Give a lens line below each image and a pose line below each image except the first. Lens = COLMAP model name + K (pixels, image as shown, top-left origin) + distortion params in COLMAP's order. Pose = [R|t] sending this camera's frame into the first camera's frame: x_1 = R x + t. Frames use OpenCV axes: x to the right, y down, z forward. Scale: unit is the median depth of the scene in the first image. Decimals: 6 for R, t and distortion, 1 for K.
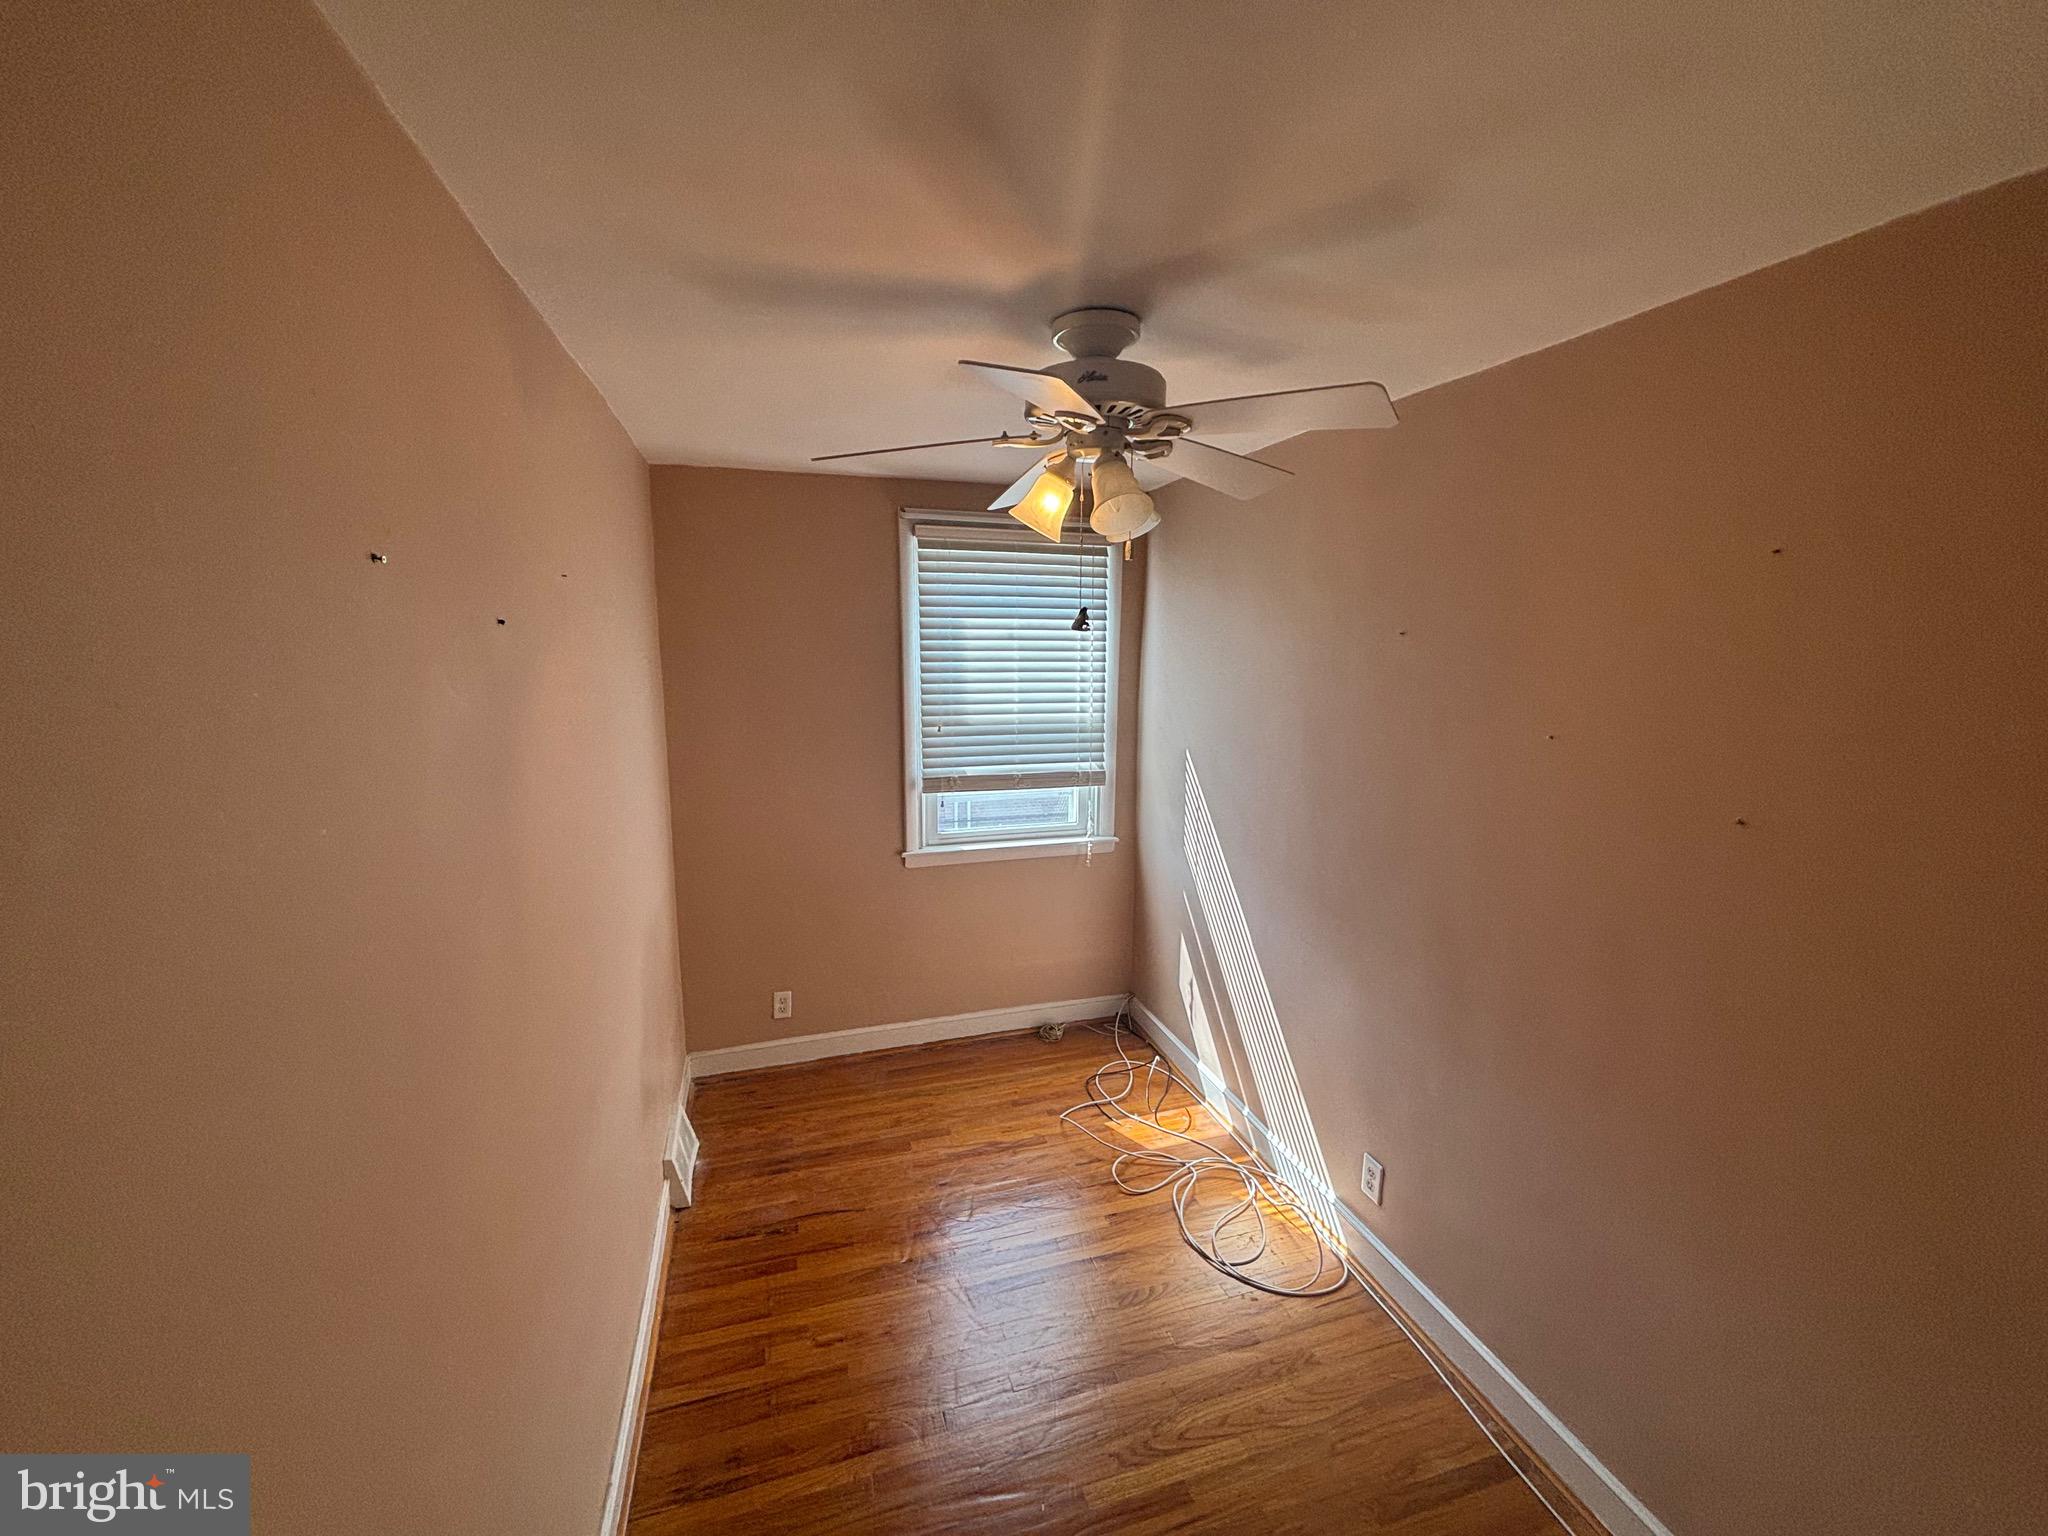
lens RADIAL K [[827.0, 0, 1034.4], [0, 827.0, 757.7], [0, 0, 1]] dist [-0.001040, -0.000247]
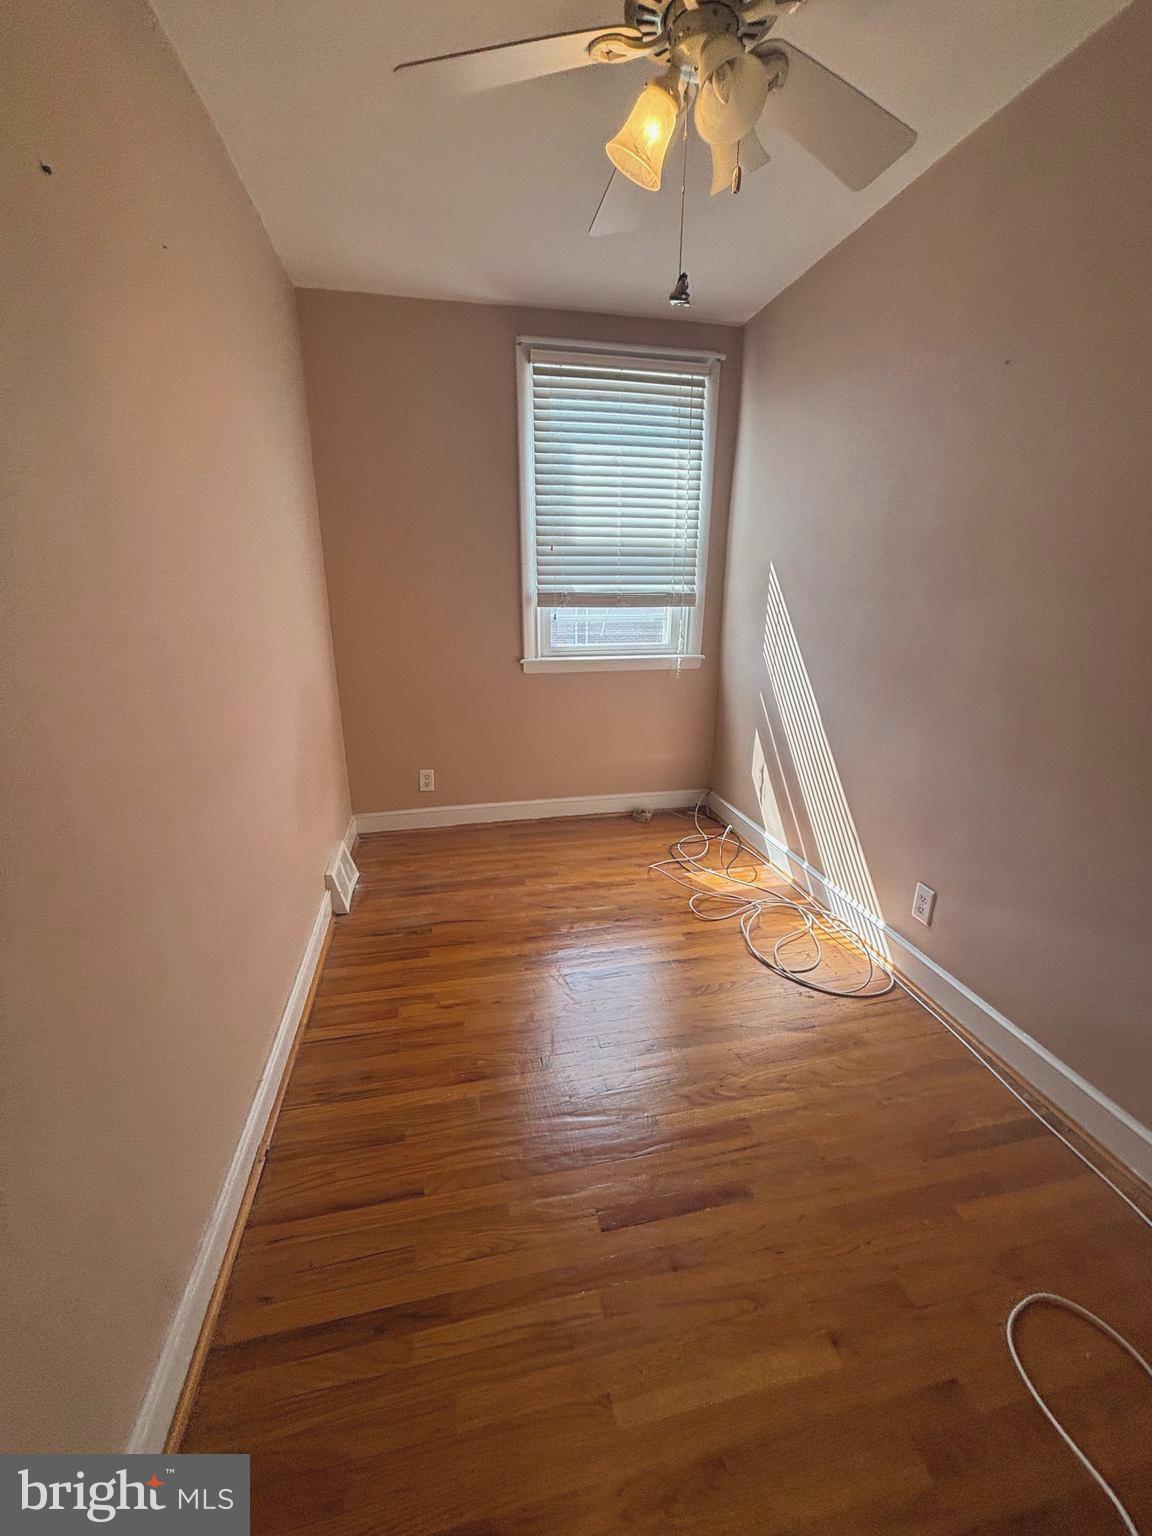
lens RADIAL K [[620.2, 0, 585.8], [0, 620.2, 767.3], [0, 0, 1]] dist [-0.001040, -0.000247]
pose [[0.996587, 0.024331, -0.078879, 0.010049], [-0.011893, 0.987924, 0.154482, 0.165253], [0.081685, -0.153016, 0.984842, 0.130788]]
